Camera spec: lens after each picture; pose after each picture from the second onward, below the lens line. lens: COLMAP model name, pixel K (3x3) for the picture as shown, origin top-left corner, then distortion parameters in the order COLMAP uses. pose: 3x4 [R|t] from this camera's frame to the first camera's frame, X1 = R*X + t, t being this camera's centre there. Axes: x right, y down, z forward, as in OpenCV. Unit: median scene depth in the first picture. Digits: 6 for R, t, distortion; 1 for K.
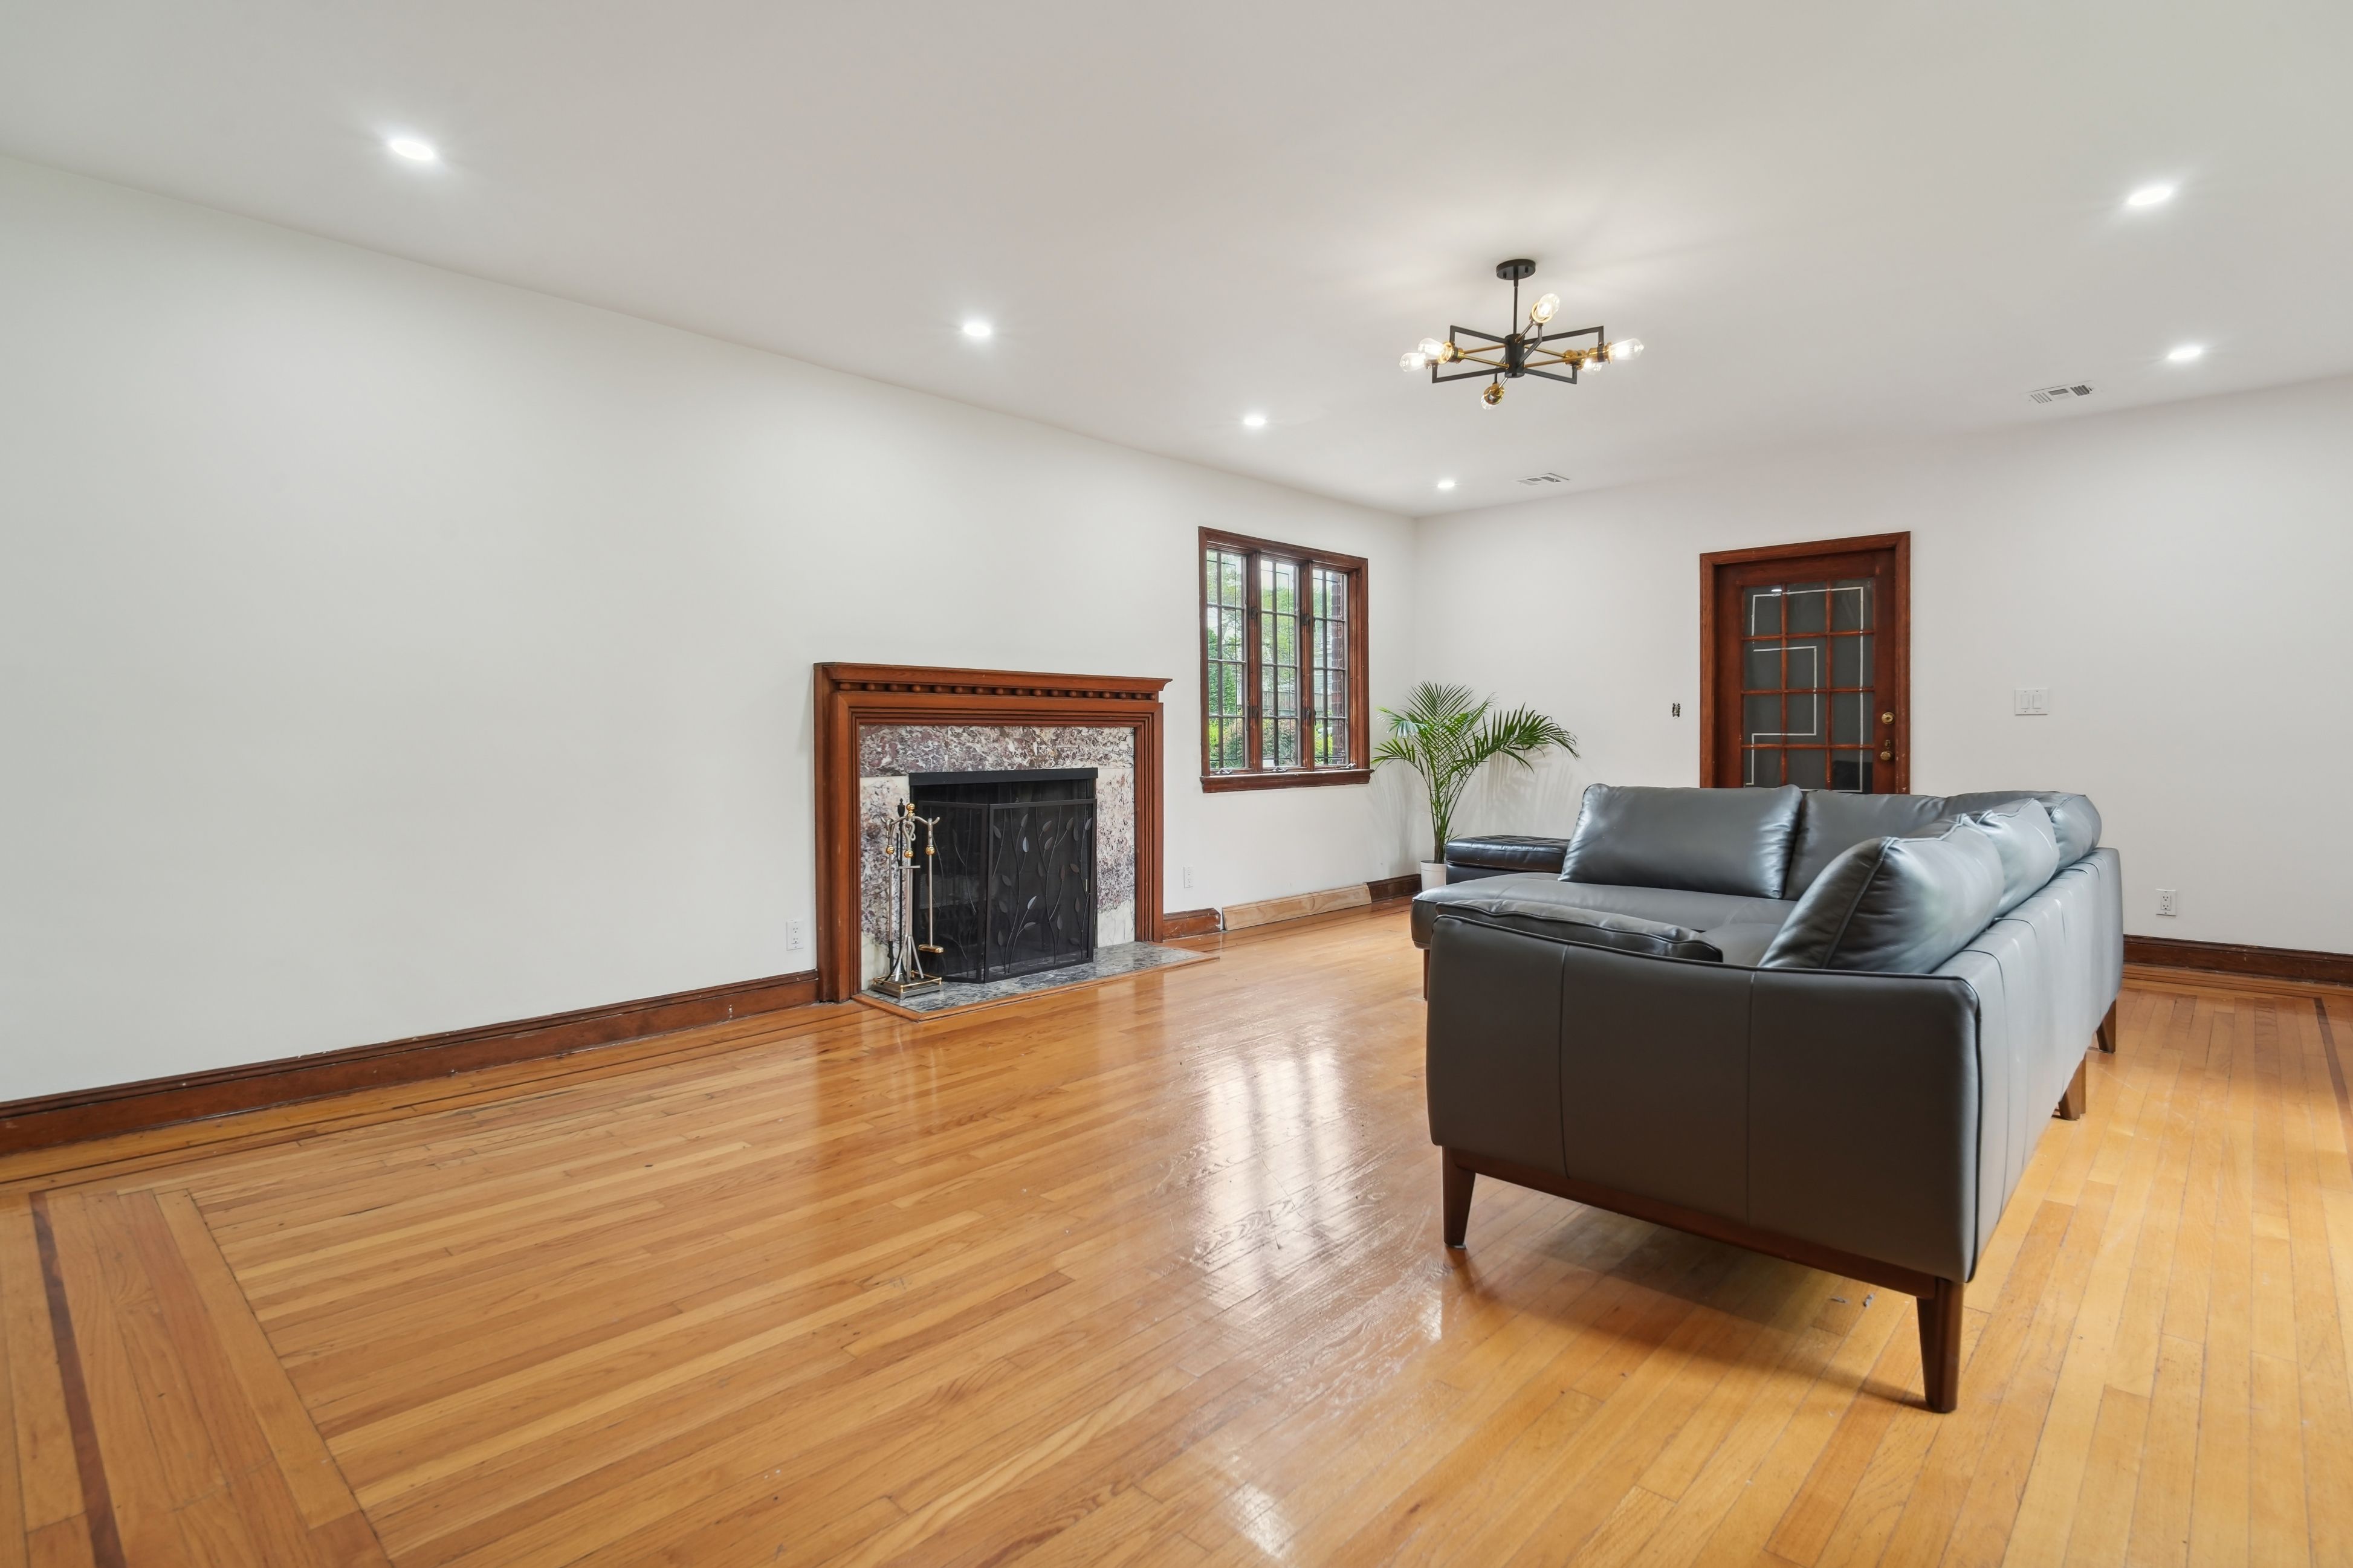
lens RADIAL K [[1152.2, 0, 1181.6], [0, 1152.2, 752.6], [0, 0, 1]] dist [0.001437, -0.001281]
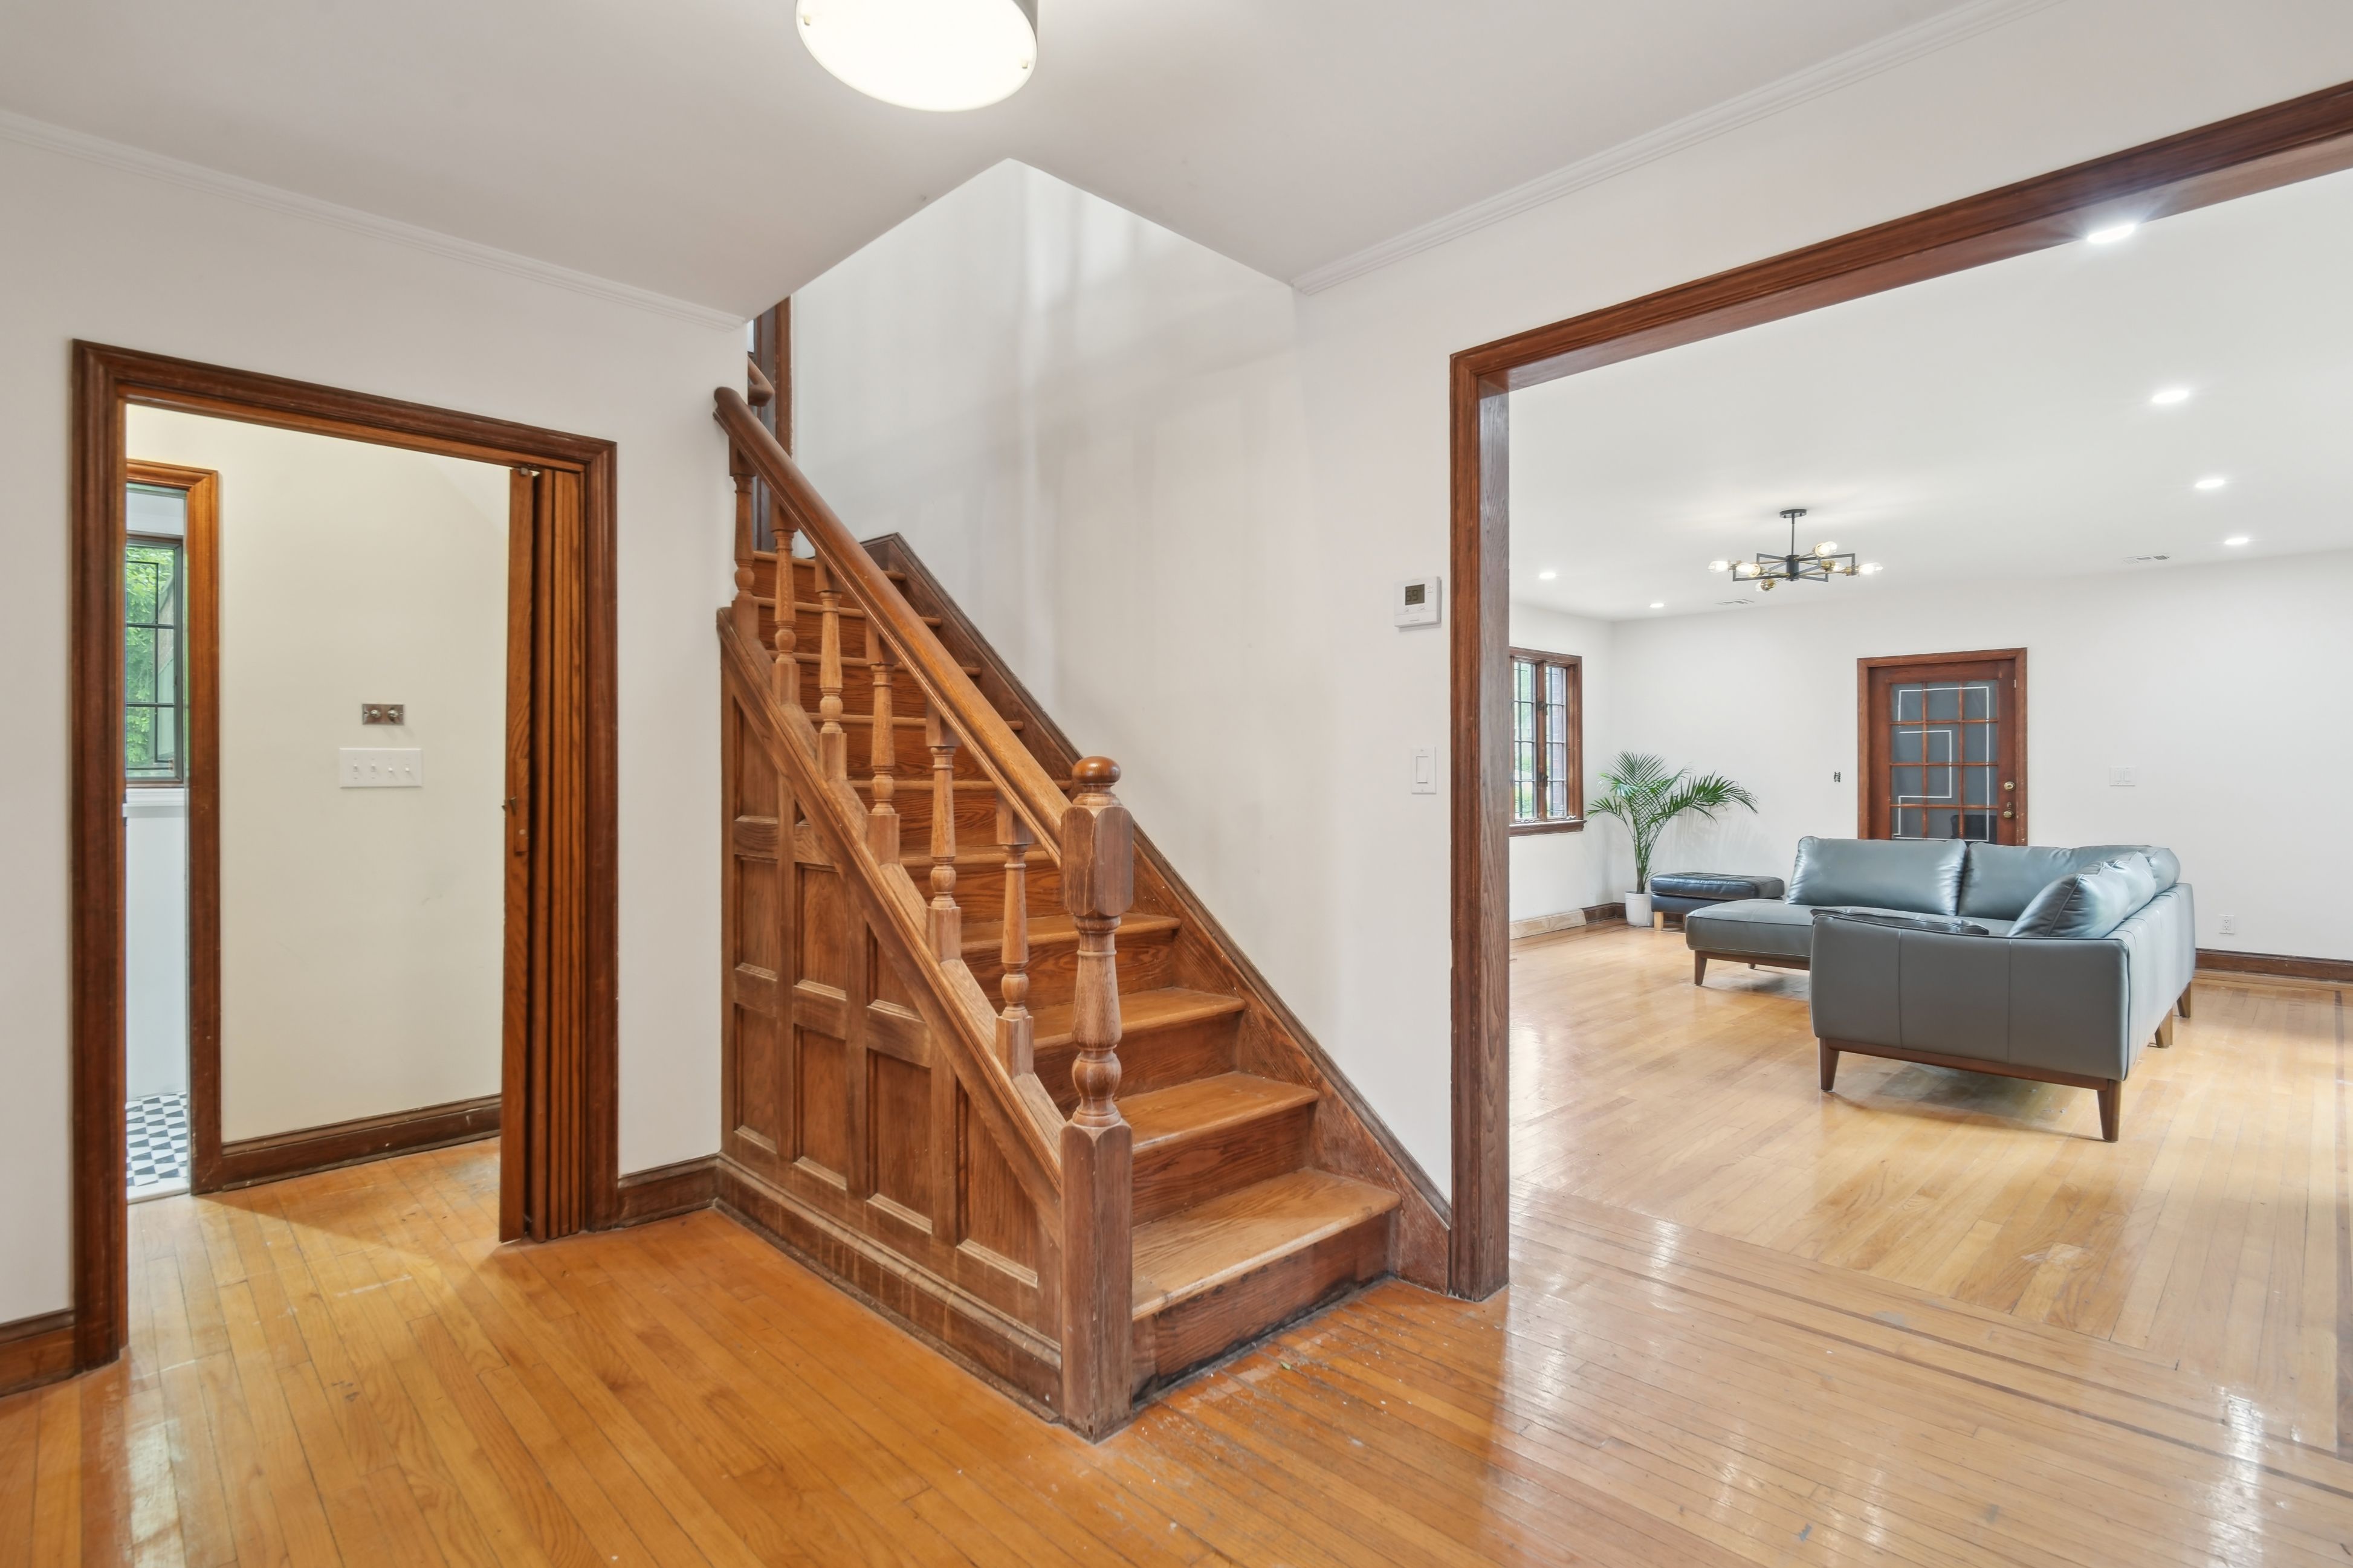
lens RADIAL K [[1127.9, 0, 1184.4], [0, 1127.9, 777.6], [0, 0, 1]] dist [0.002404, -0.000561]
pose [[0.999101, 0.002804, -0.042289, -0.318919], [-0.003248, 0.999940, -0.010429, -0.025743], [0.042257, 0.010557, 0.999051, -0.385619]]
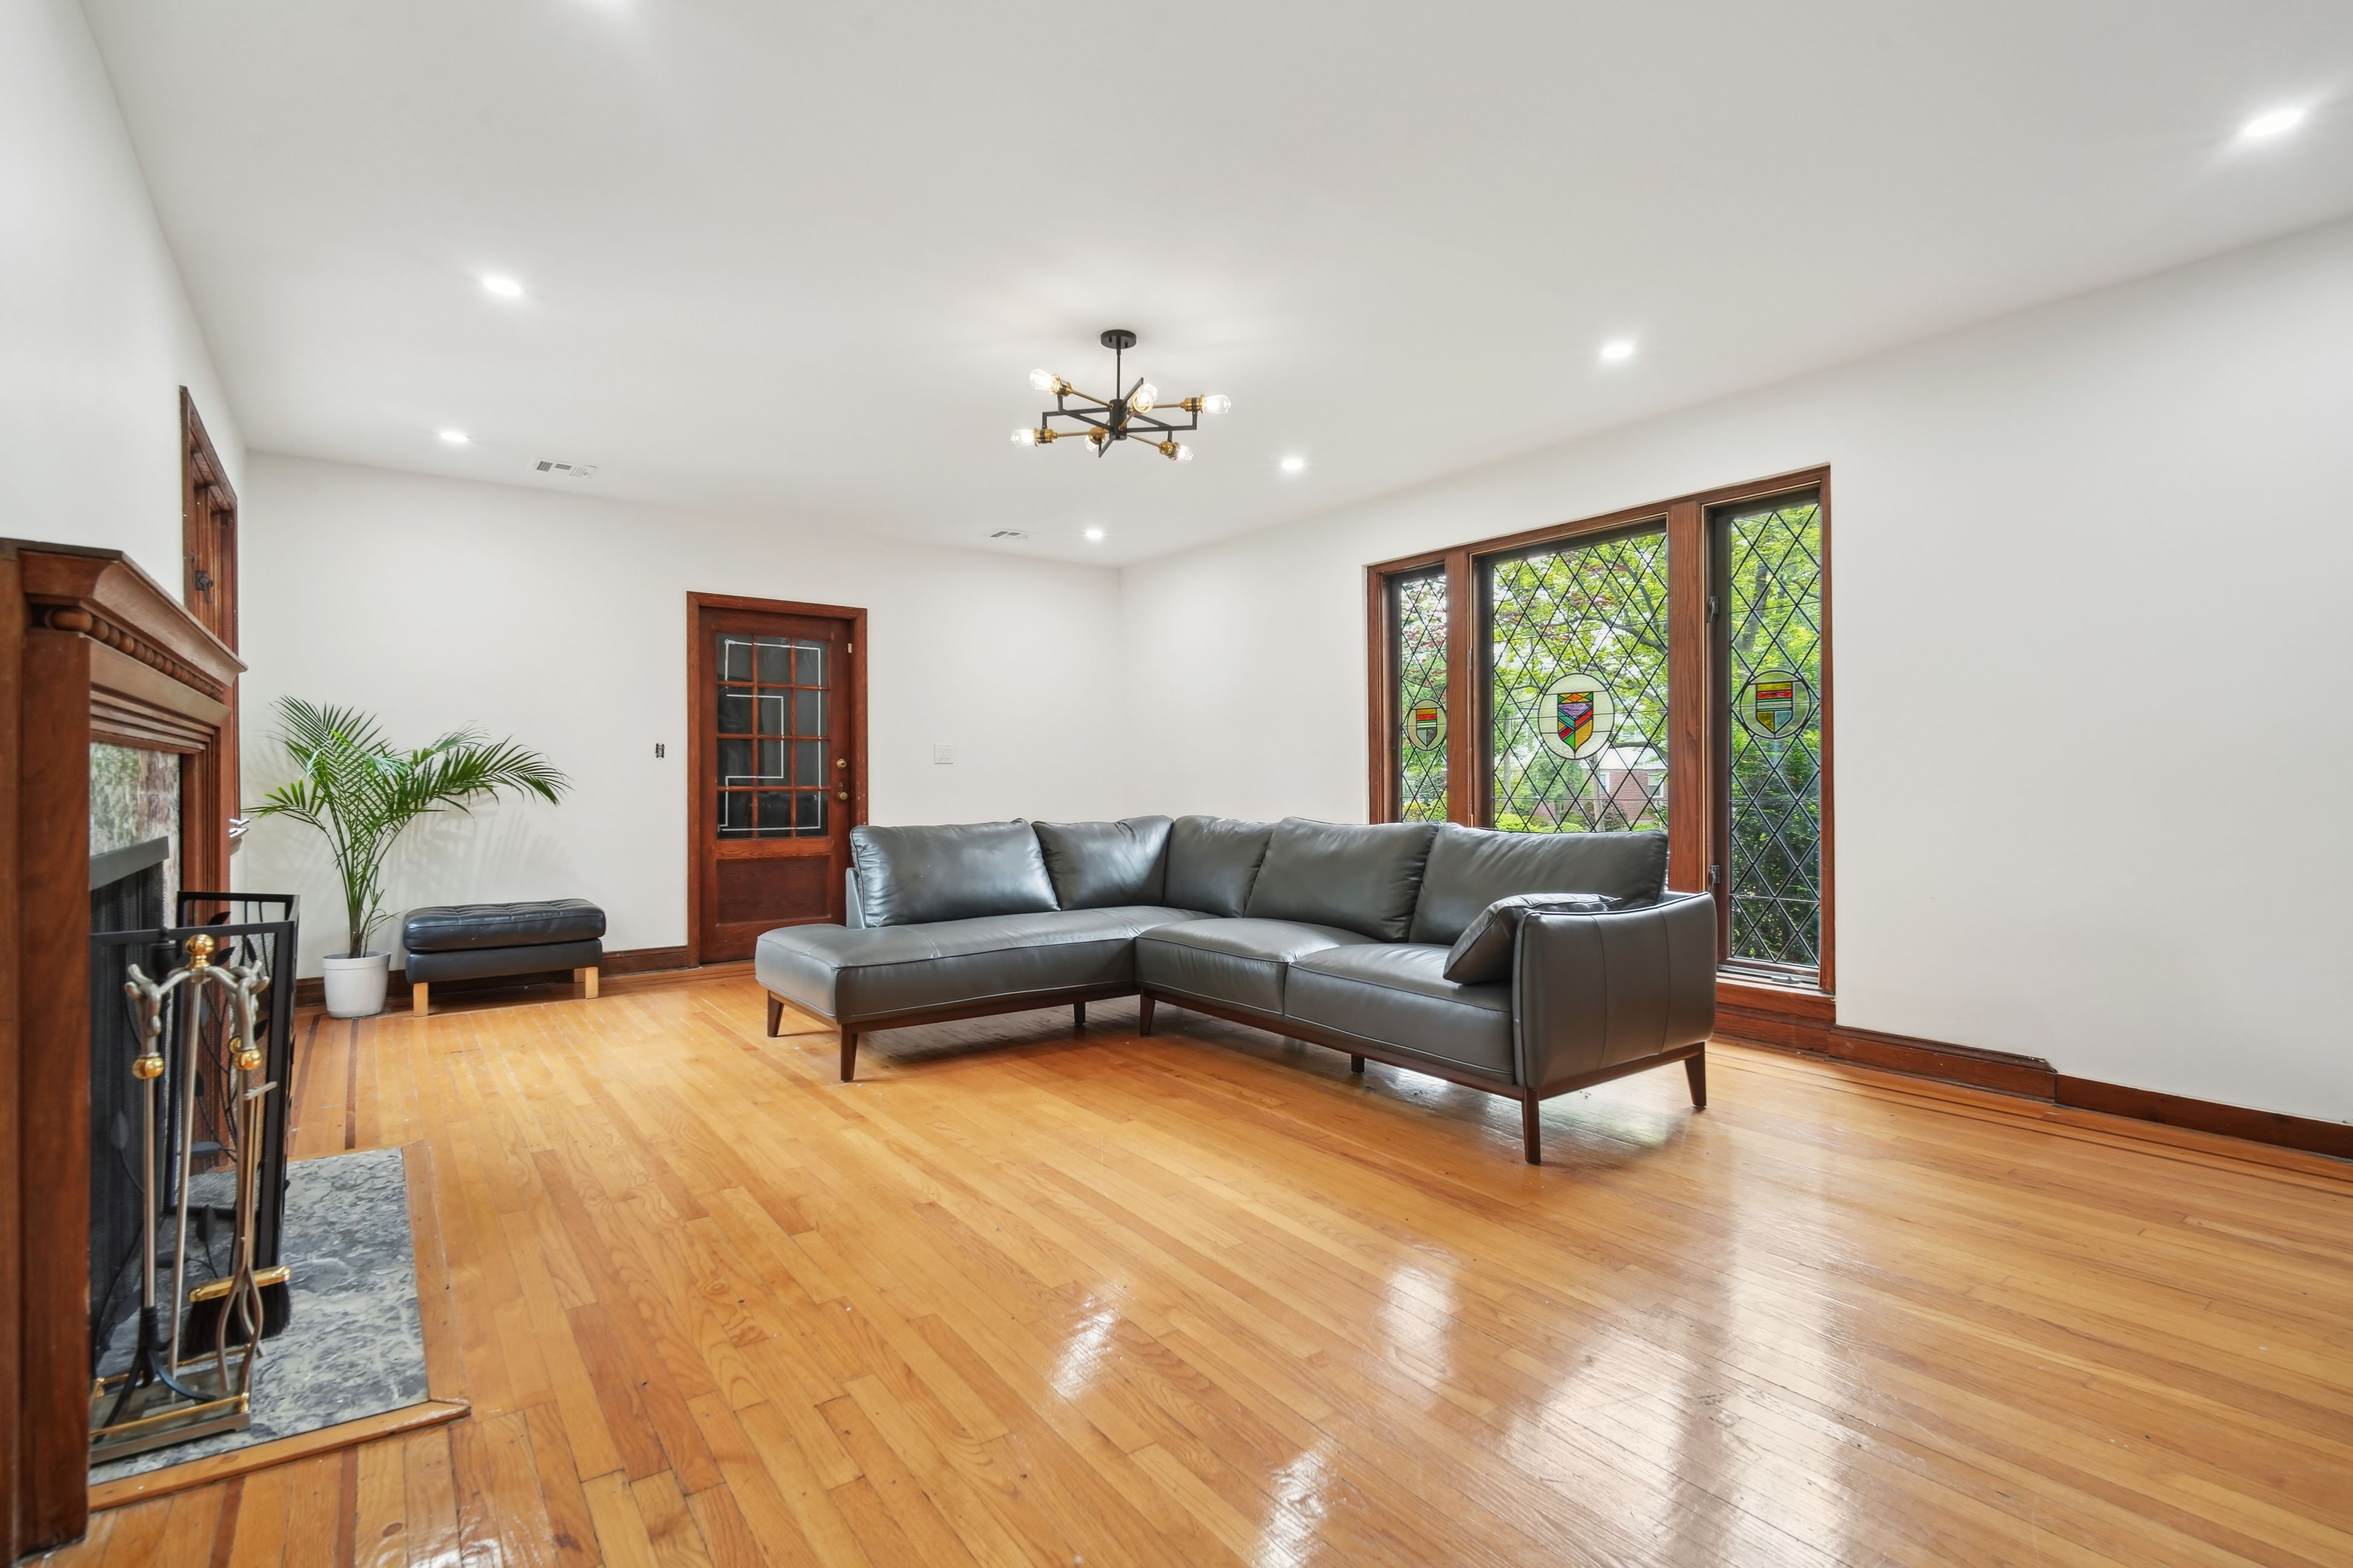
lens RADIAL K [[1101.6, 0, 1176.5], [0, 1101.6, 784.0], [0, 0, 1]] dist [0.001464, -0.000067]
pose [[0.177478, 0.000234, 0.984125, -0.480597], [0.011652, 0.999929, -0.002339, -0.003231], [-0.984056, 0.011882, 0.177463, 0.526367]]
